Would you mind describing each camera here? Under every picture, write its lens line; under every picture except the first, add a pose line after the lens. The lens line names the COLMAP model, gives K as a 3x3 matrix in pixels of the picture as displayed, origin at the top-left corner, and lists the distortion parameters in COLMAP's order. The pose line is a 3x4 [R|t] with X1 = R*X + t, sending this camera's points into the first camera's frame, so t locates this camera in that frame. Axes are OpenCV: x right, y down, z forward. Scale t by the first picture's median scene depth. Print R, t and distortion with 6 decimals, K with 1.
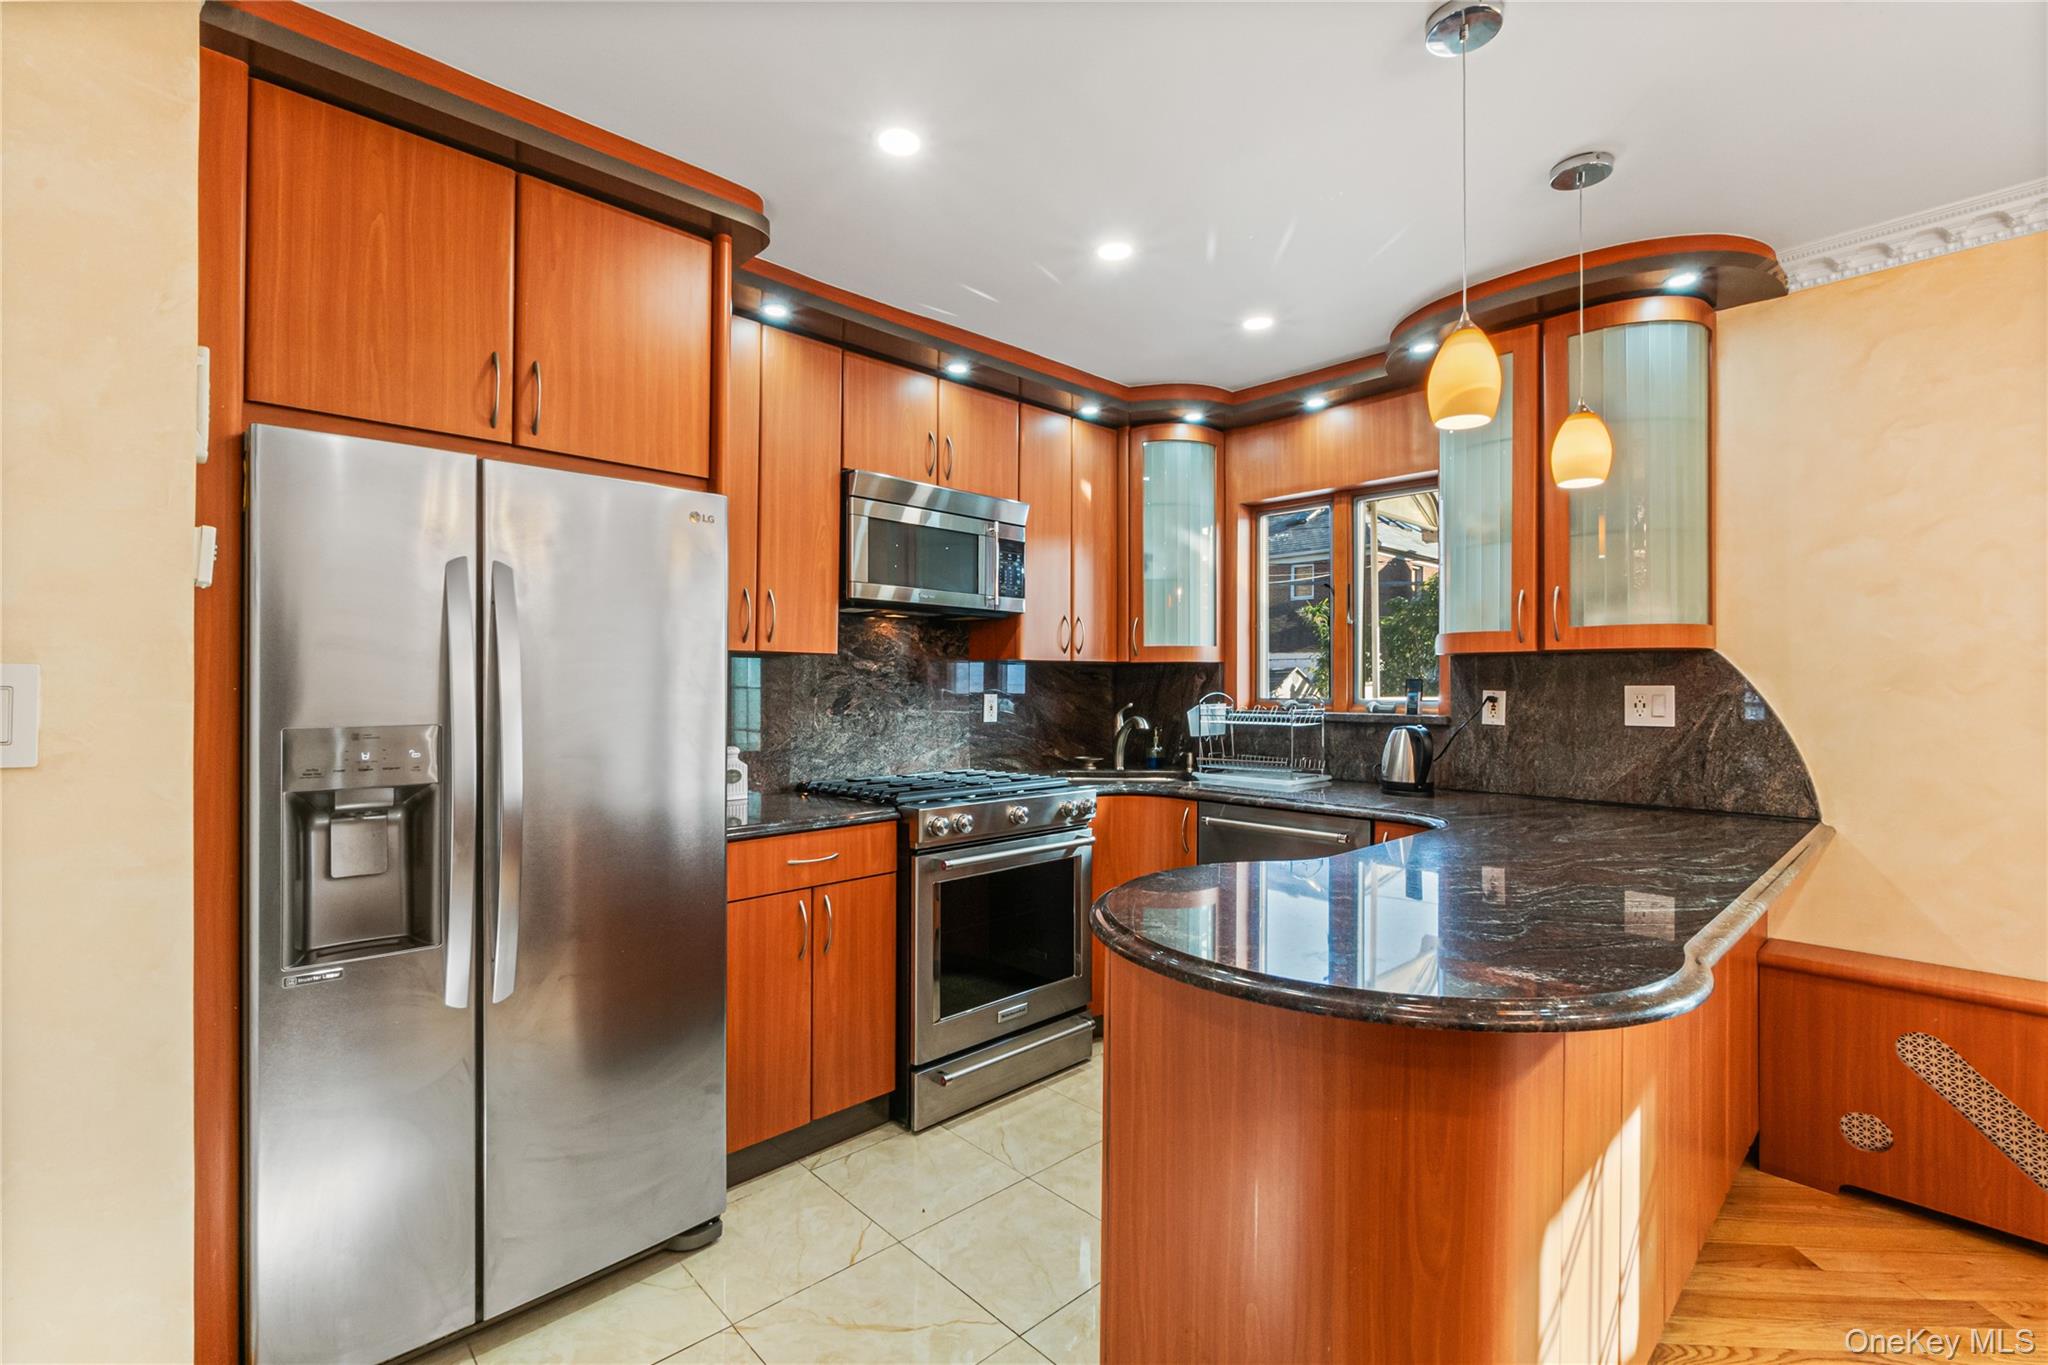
lens RADIAL K [[900.1, 0, 1024.0], [0, 900.1, 682.5], [0, 0, 1]] dist [-0.000526, 0.000006]
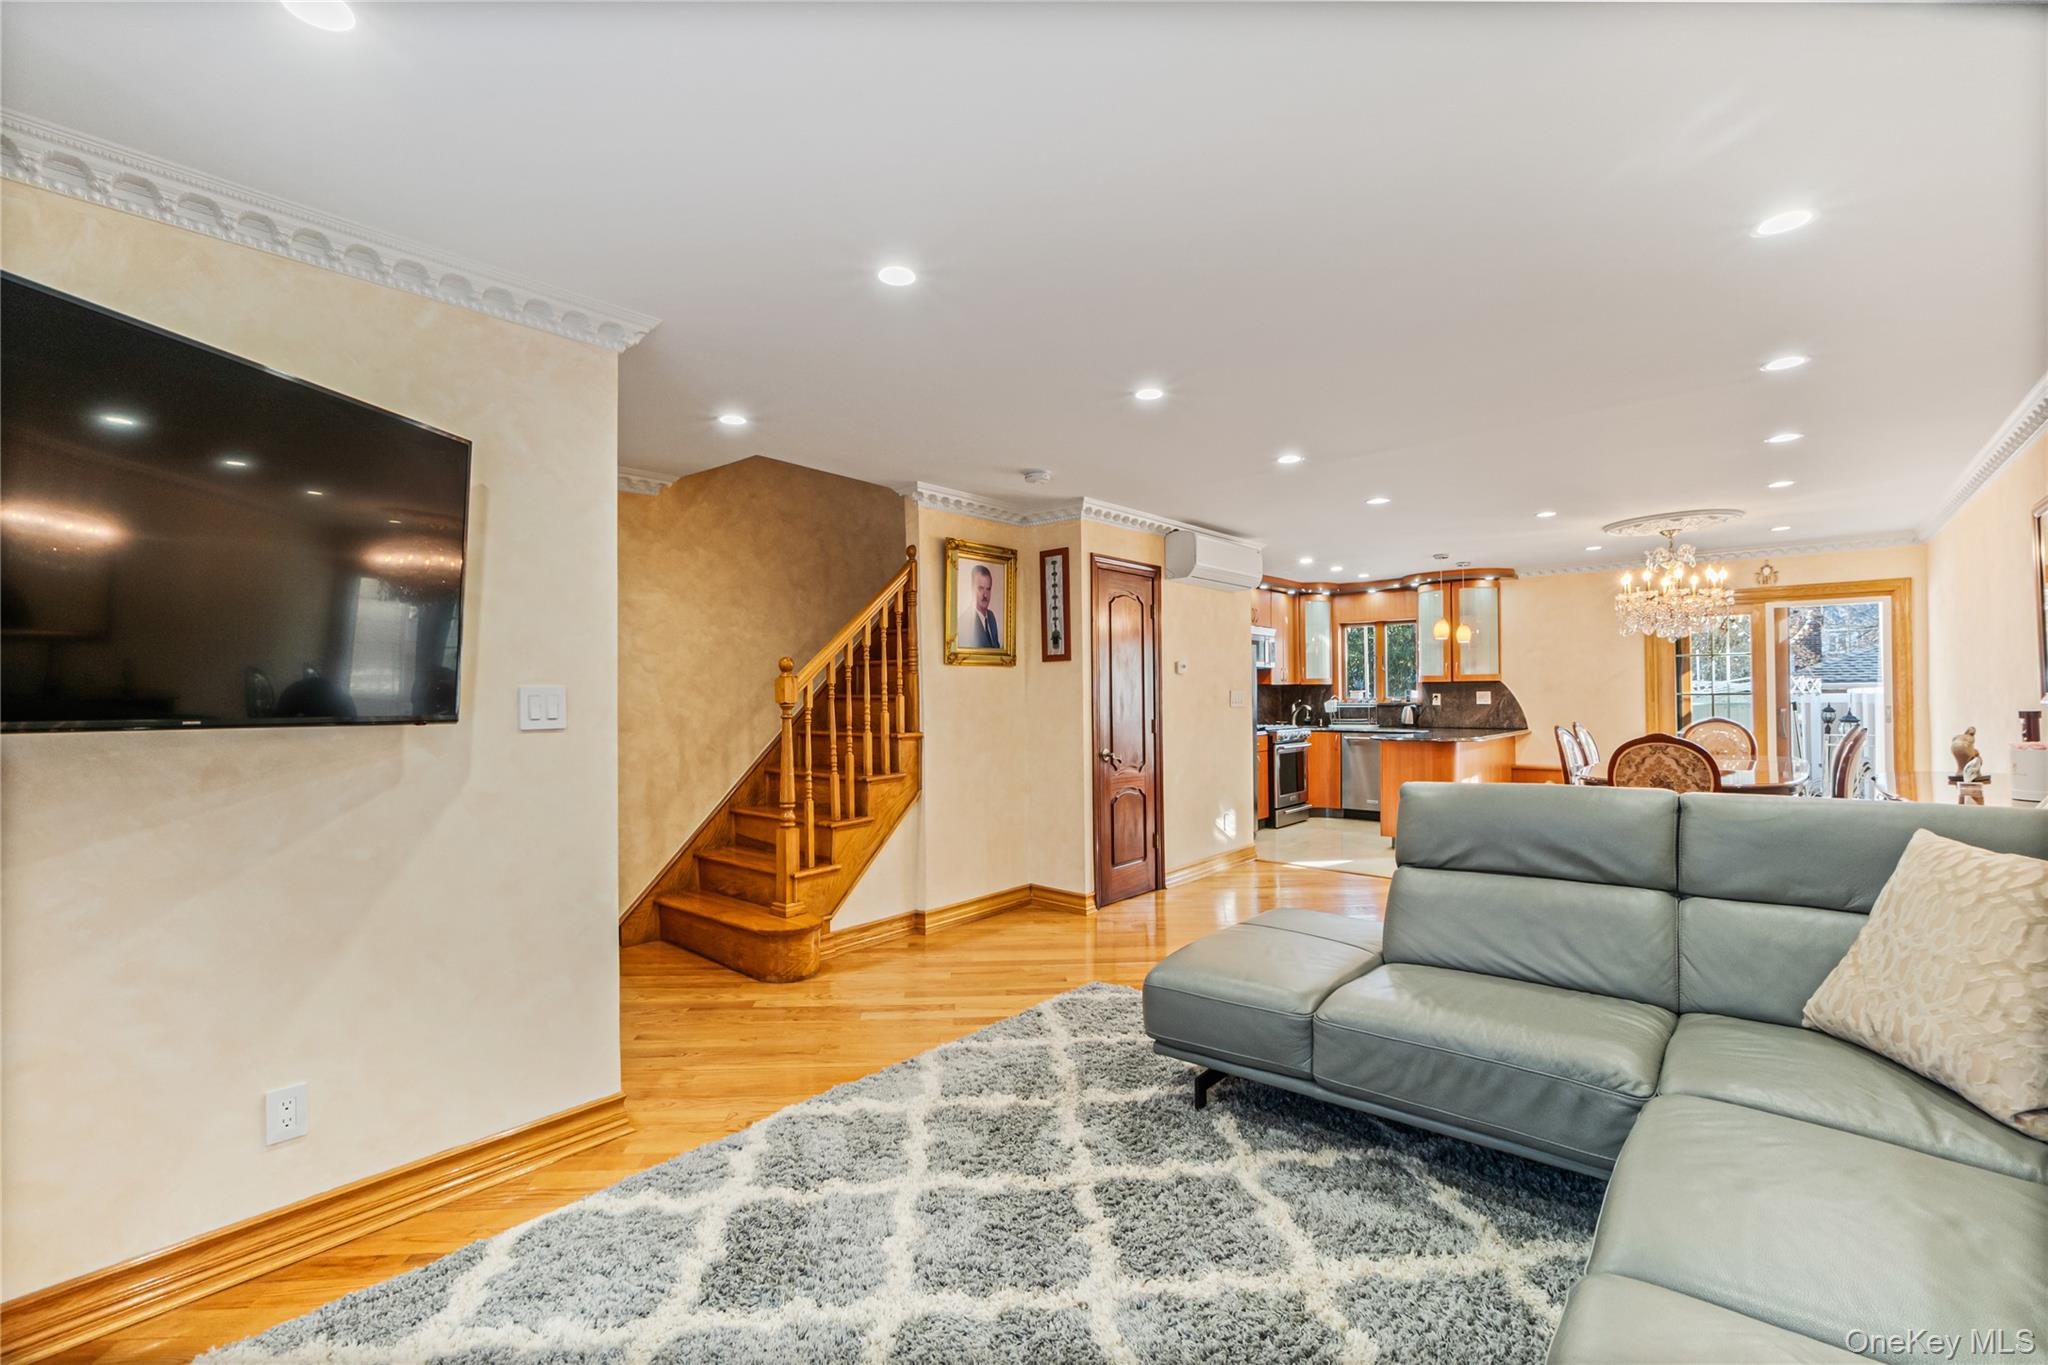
lens RADIAL K [[884.0, 0, 1024.0], [0, 884.0, 682.5], [0, 0, 1]] dist [0.001083, 0.000136]
pose [[0.994835, -0.008055, 0.101185, -1.157680], [0.009132, 0.999906, -0.010192, -0.011180], [-0.101093, 0.011063, 0.994815, -1.818331]]
